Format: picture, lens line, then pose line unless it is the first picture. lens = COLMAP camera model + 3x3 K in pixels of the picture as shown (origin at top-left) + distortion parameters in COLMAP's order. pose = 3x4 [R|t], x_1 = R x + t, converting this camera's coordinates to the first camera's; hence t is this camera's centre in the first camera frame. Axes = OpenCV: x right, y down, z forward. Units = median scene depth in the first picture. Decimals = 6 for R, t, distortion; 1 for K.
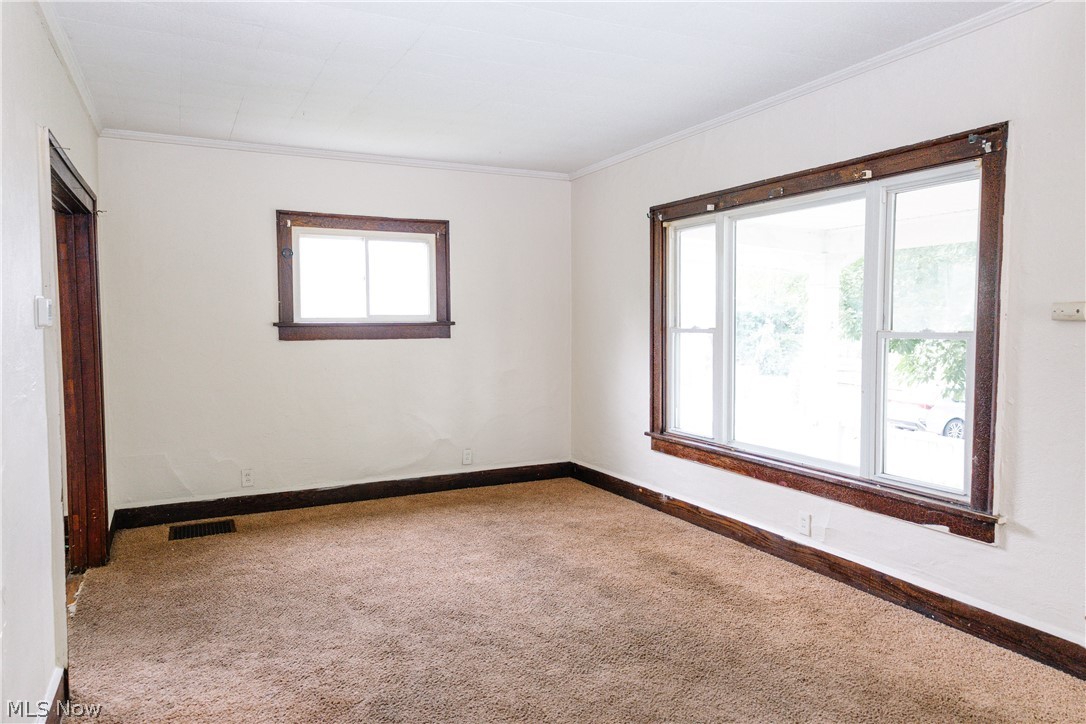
lens RADIAL K [[762.1, 0, 541.3], [0, 762.1, 360.8], [0, 0, 1]] dist [0.018544, 0.003243]
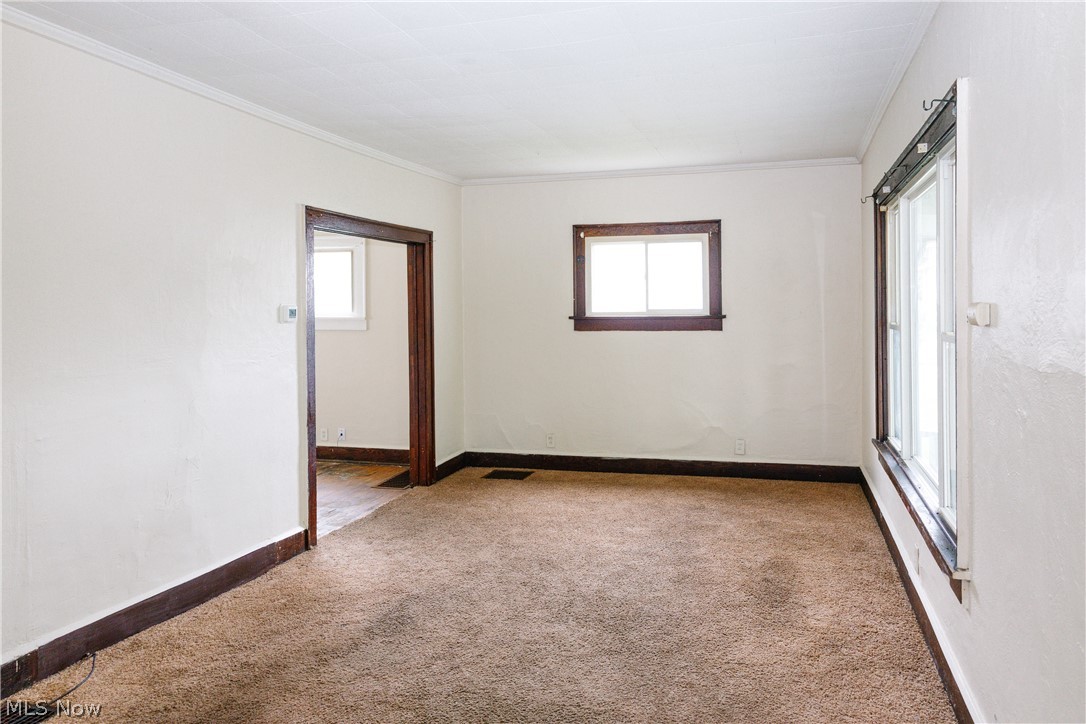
lens RADIAL K [[762.1, 0, 529.7], [0, 762.1, 318.4], [0, 0, 1]] dist [0.018544, 0.003243]
pose [[0.729299, 0.003236, -0.684187, 0.432566], [-0.030571, 0.999144, -0.027860, -0.010153], [0.683511, 0.041235, 0.728774, 0.059651]]
